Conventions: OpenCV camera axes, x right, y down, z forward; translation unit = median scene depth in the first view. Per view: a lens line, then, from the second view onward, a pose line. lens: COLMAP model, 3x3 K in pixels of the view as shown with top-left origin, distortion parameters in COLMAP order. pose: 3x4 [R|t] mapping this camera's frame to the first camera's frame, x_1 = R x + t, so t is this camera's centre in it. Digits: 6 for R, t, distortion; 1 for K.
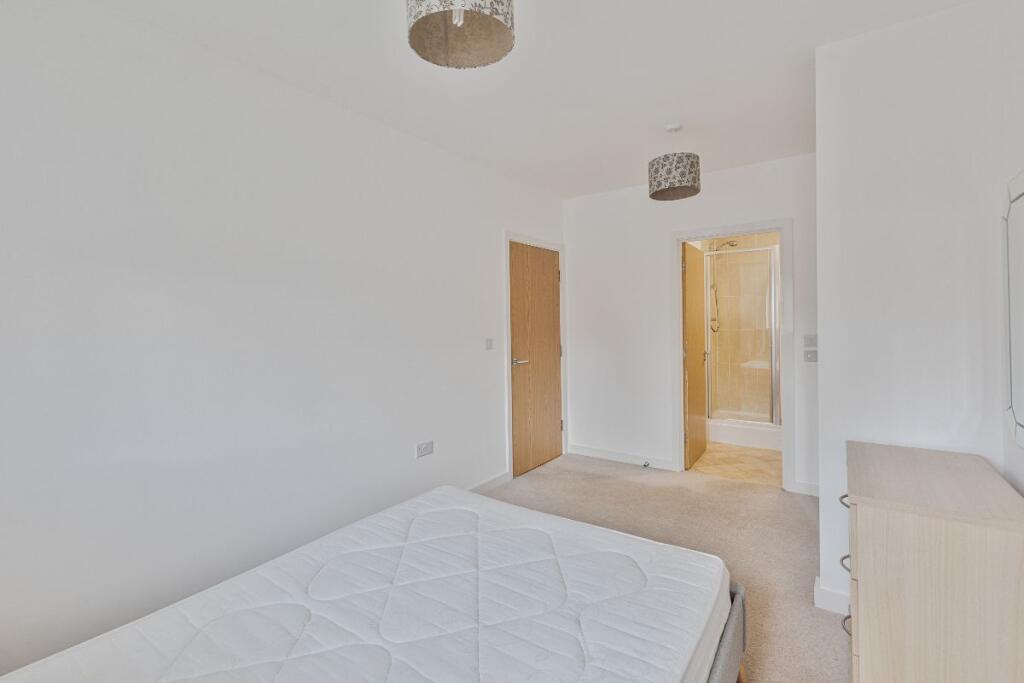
lens RADIAL K [[463.1, 0, 517.0], [0, 463.1, 330.2], [0, 0, 1]] dist [0.003077, 0.000278]
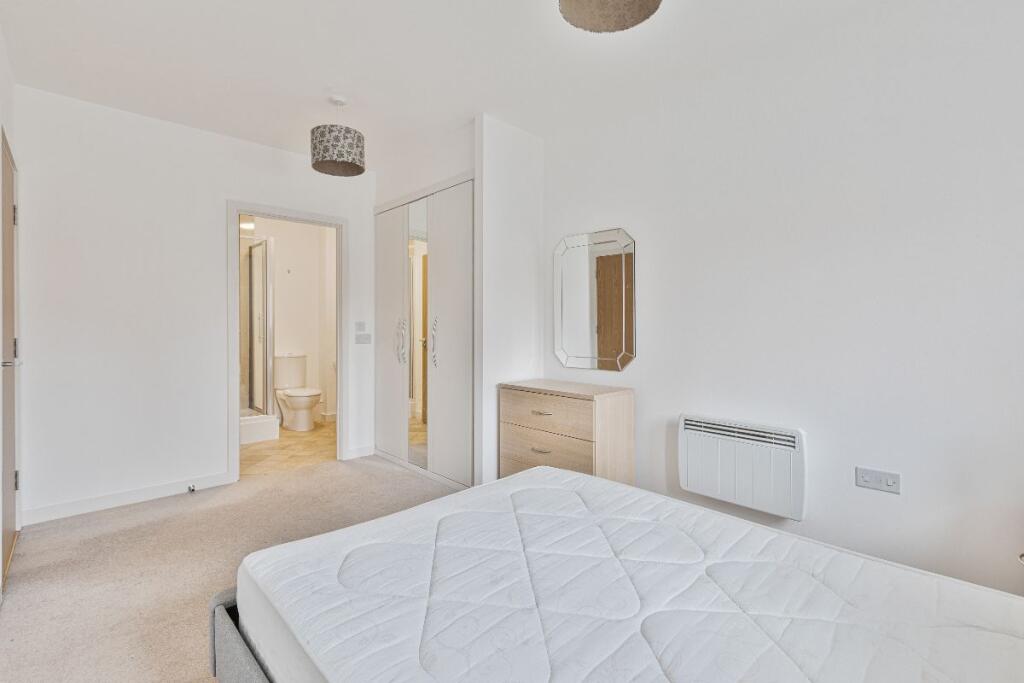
lens RADIAL K [[463.1, 0, 517.0], [0, 463.1, 330.2], [0, 0, 1]] dist [0.003077, 0.000278]
pose [[0.193687, -0.000149, 0.981063, -0.525097], [0.013246, 0.999909, -0.002464, 0.050356], [-0.980974, 0.013472, 0.193671, 0.452139]]
